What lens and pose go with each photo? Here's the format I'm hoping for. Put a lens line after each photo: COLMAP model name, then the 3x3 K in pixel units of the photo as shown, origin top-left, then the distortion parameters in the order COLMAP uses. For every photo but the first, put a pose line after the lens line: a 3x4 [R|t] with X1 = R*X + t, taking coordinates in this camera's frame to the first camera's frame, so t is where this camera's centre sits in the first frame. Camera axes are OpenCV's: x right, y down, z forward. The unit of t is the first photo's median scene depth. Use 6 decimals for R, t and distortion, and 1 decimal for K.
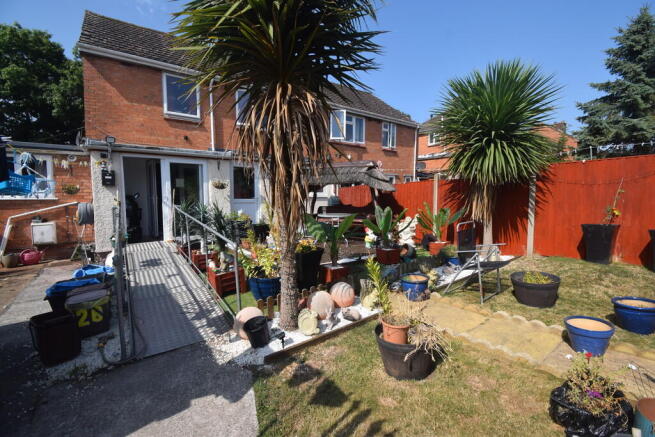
lens RADIAL K [[287.9, 0, 328.6], [0, 287.9, 215.8], [0, 0, 1]] dist [-0.005728, -0.001376]
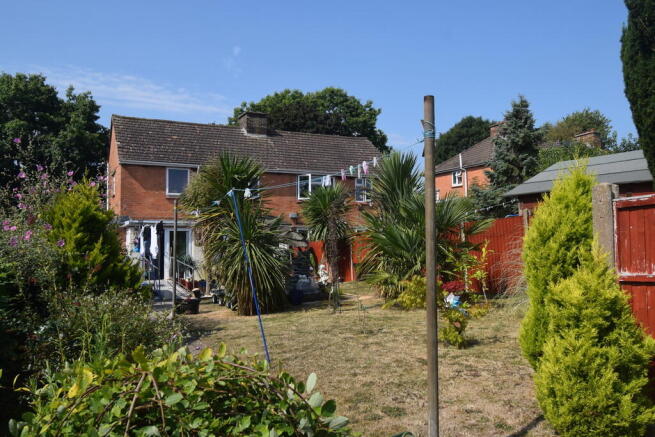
lens RADIAL K [[569.9, 0, 327.1], [0, 569.9, 218.9], [0, 0, 1]] dist [0.064698, 0.009968]
pose [[0.977860, -0.024750, -0.207791, 0.662954], [-0.000395, 0.992761, -0.120107, 0.092244], [0.209260, 0.117530, 0.970771, -1.313544]]
